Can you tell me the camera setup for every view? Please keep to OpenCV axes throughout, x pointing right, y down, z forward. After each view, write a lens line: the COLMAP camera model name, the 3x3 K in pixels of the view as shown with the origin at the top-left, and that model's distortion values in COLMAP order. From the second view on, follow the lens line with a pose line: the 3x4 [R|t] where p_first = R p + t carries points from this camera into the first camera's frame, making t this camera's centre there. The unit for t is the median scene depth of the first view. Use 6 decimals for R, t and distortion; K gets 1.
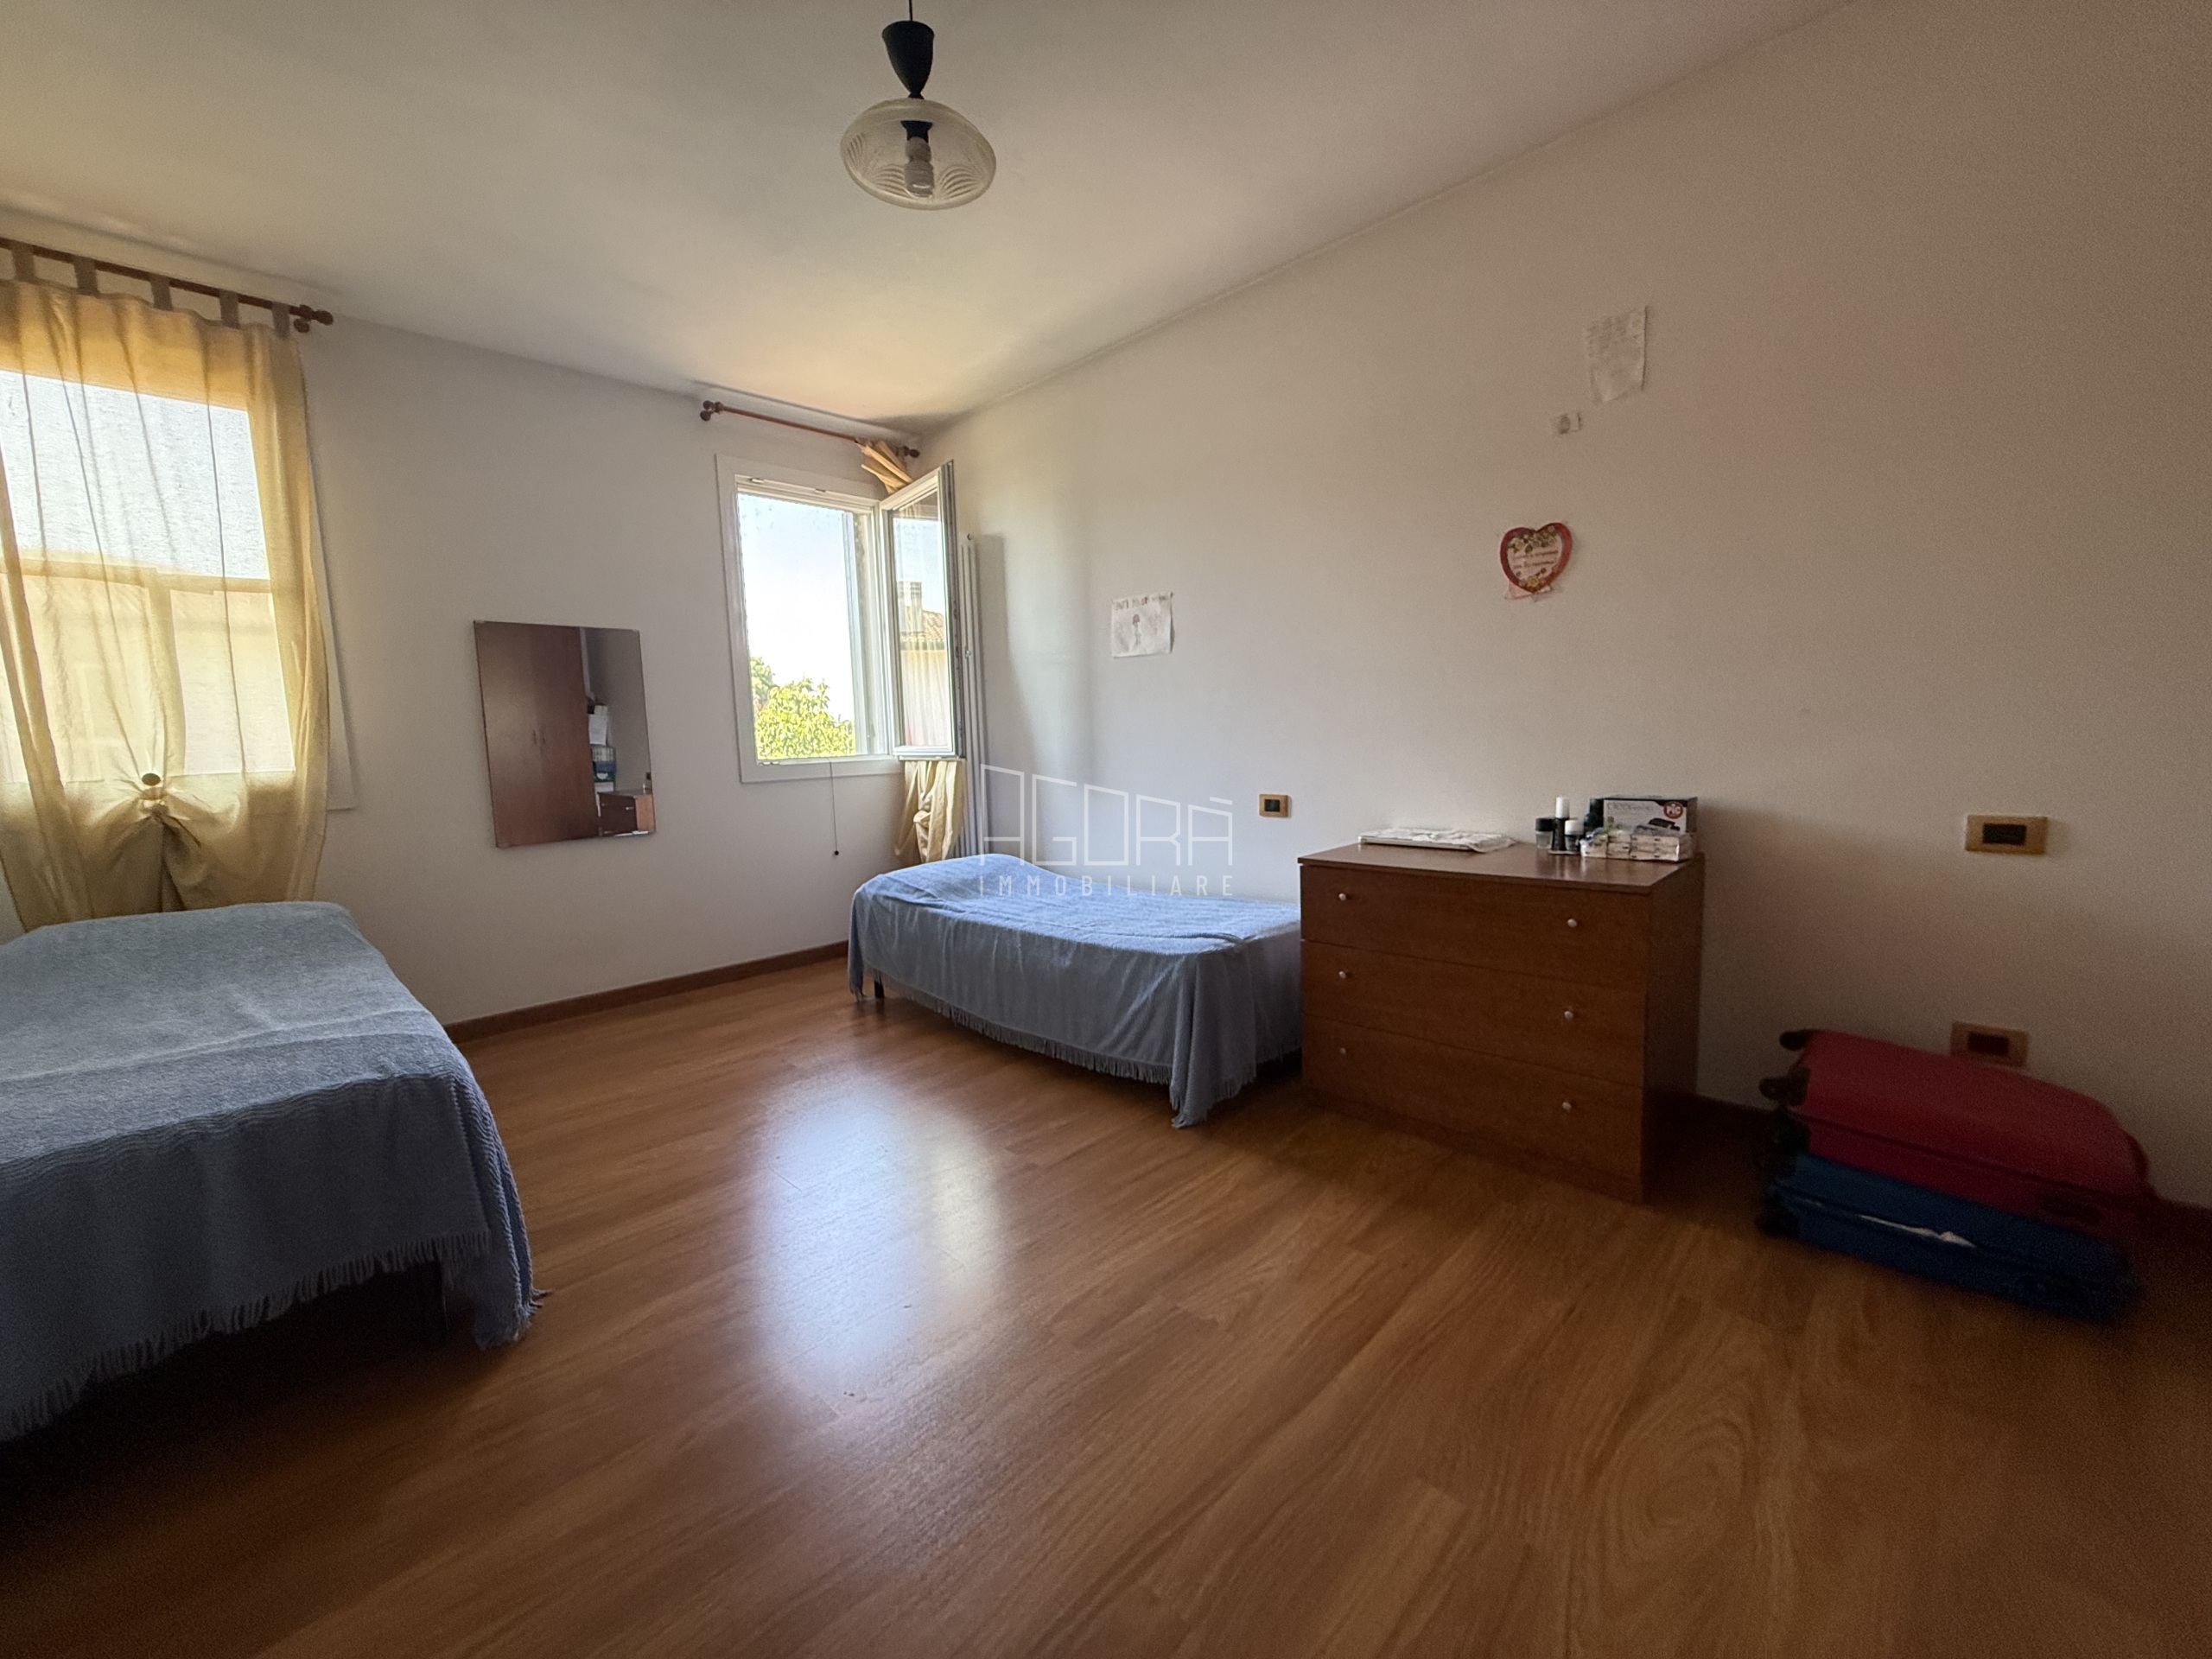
lens RADIAL K [[887.8, 0, 1098.1], [0, 887.8, 834.0], [0, 0, 1]] dist [0.001462, 0.000512]
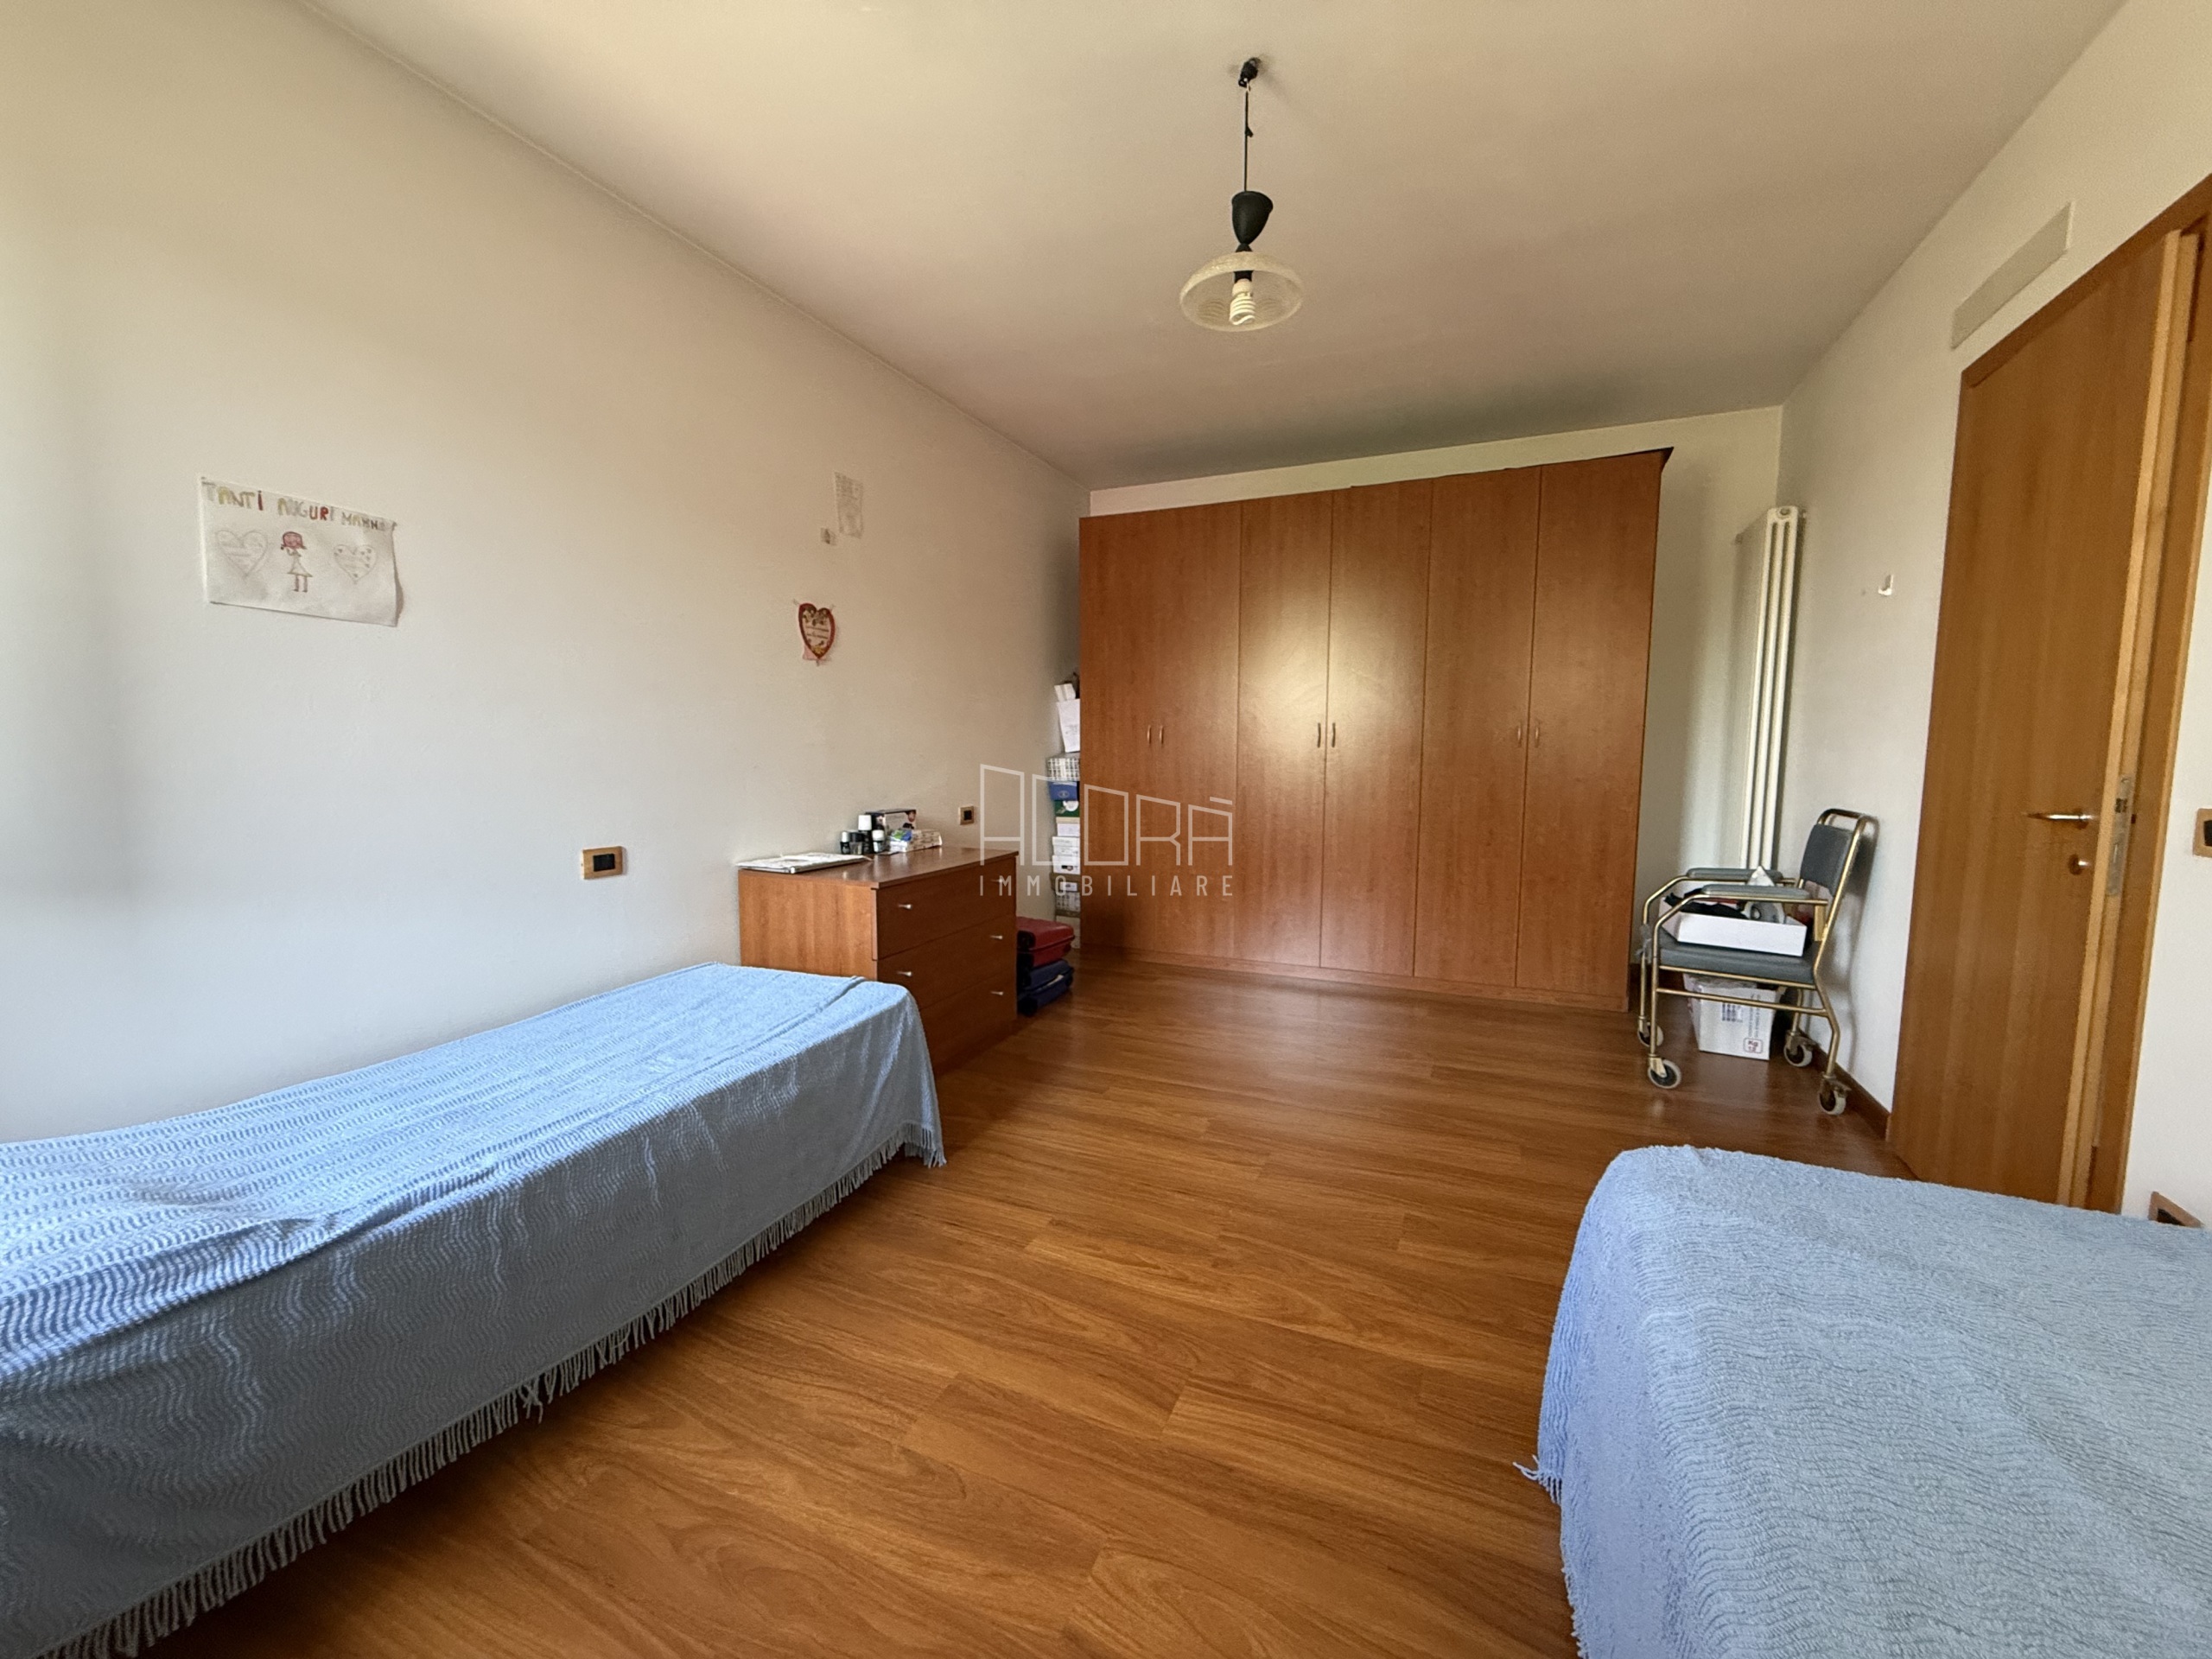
lens RADIAL K [[887.8, 0, 1102.0], [0, 887.8, 827.7], [0, 0, 1]] dist [0.001462, 0.000512]
pose [[-0.358189, -0.056888, 0.931914, -0.841642], [0.110788, 0.988500, 0.102924, -0.116722], [-0.927053, 0.140111, -0.347768, 1.088629]]
